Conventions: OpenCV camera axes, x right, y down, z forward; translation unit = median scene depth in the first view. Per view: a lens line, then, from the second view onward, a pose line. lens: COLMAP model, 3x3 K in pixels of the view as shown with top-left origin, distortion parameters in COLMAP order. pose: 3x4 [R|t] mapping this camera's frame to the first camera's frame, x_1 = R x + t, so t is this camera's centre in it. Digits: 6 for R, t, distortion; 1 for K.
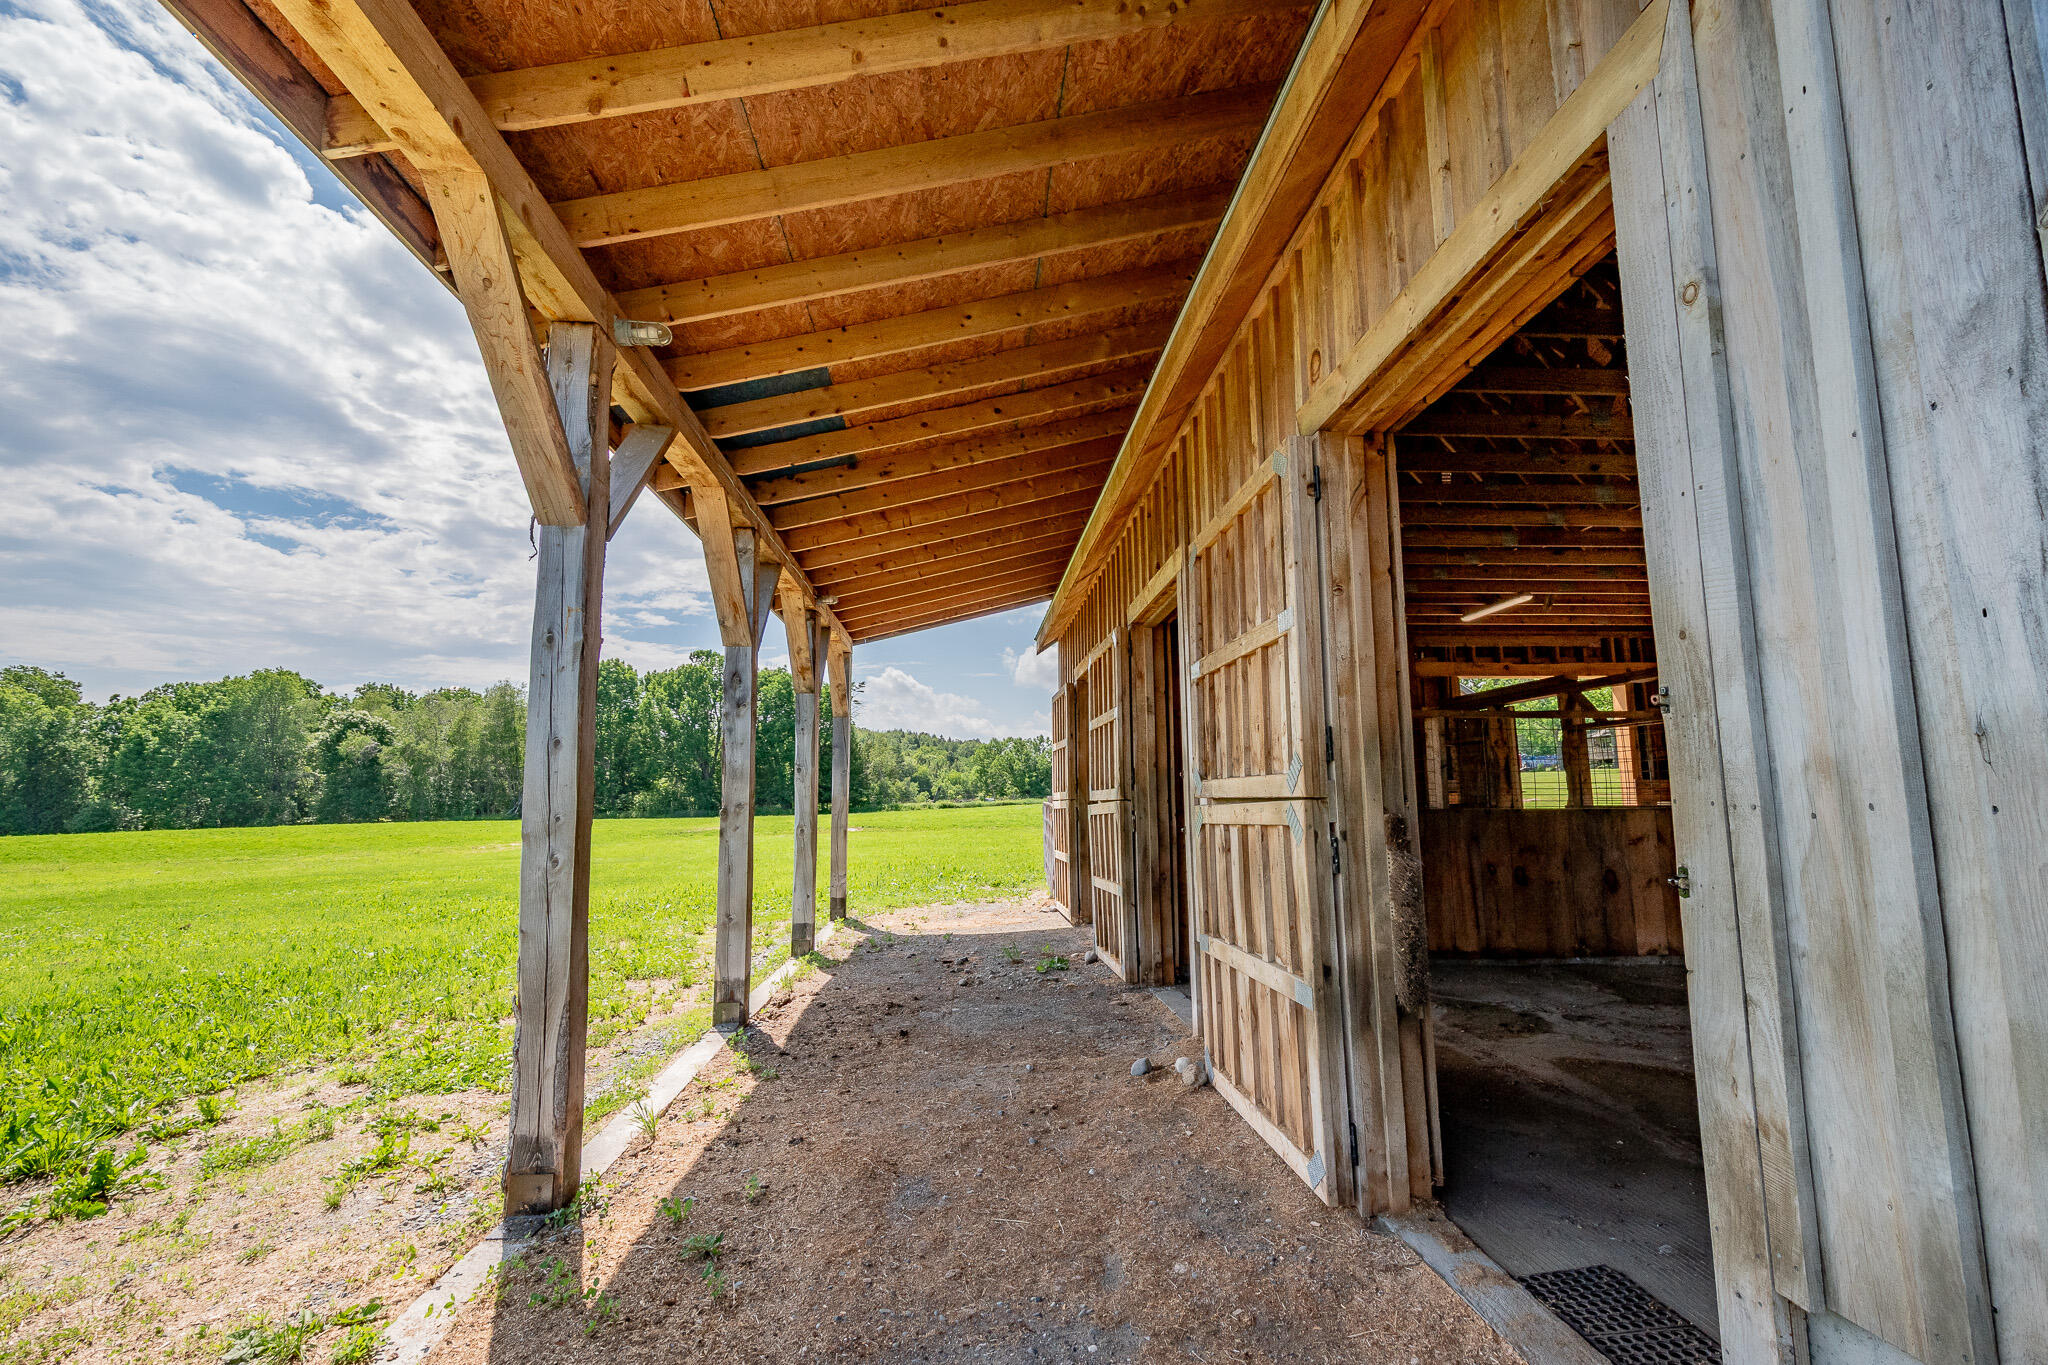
lens RADIAL K [[900.4, 0, 1018.6], [0, 900.4, 653.2], [0, 0, 1]] dist [-0.001767, -0.000664]
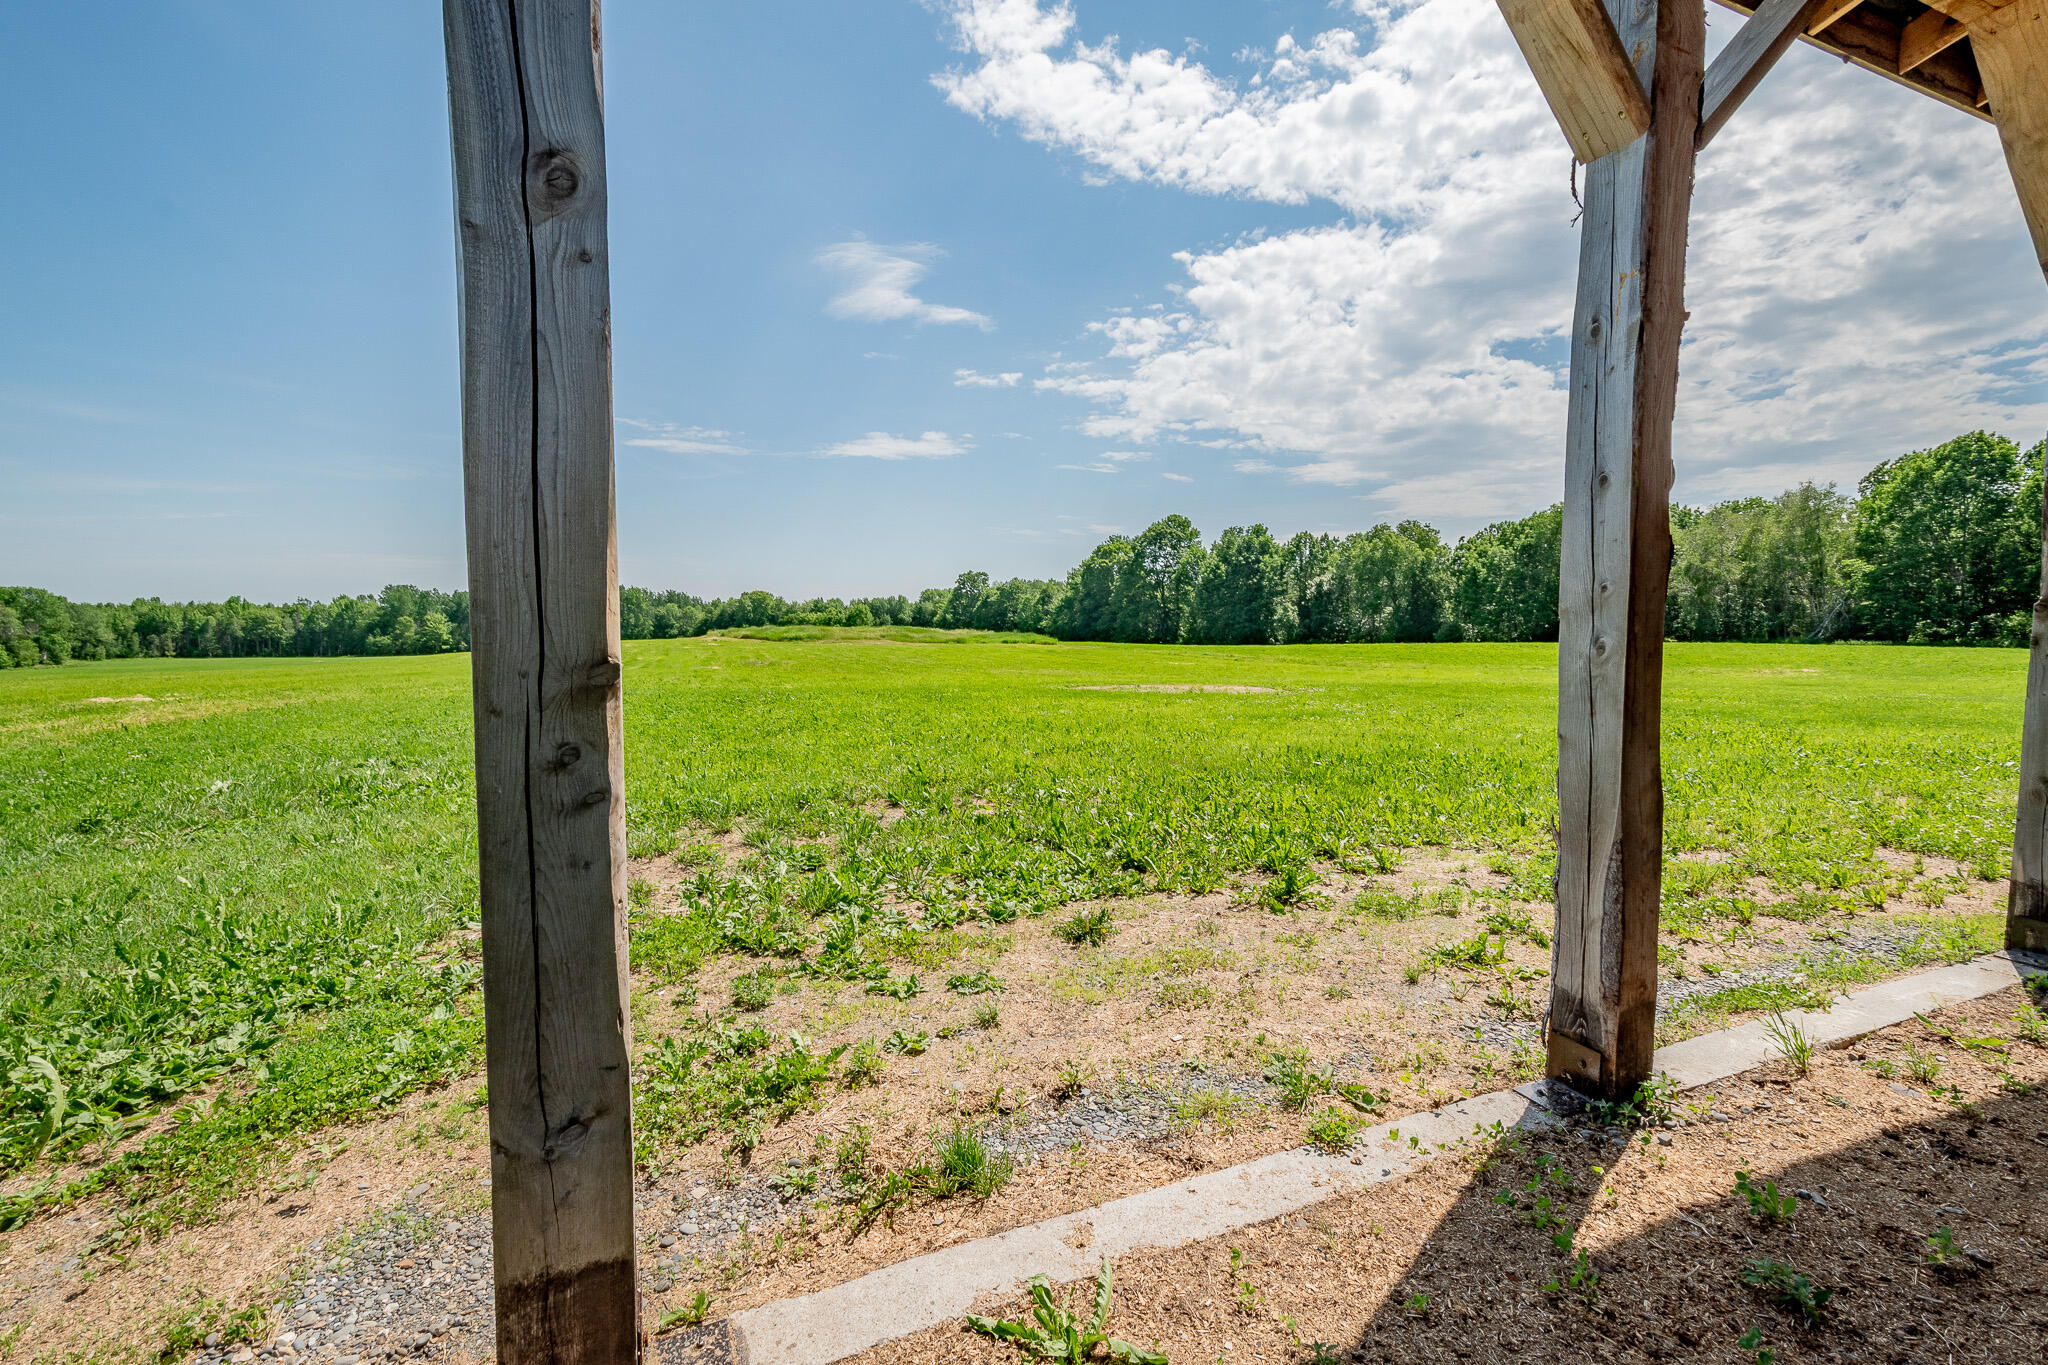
lens RADIAL K [[897.5, 0, 1039.6], [0, 897.5, 685.4], [0, 0, 1]] dist [0.017759, -0.005799]
pose [[0.339718, 0.081177, -0.937018, 0.005997], [0.135788, 0.981597, 0.134269, 0.097200], [0.930674, -0.172849, 0.322443, 0.324727]]
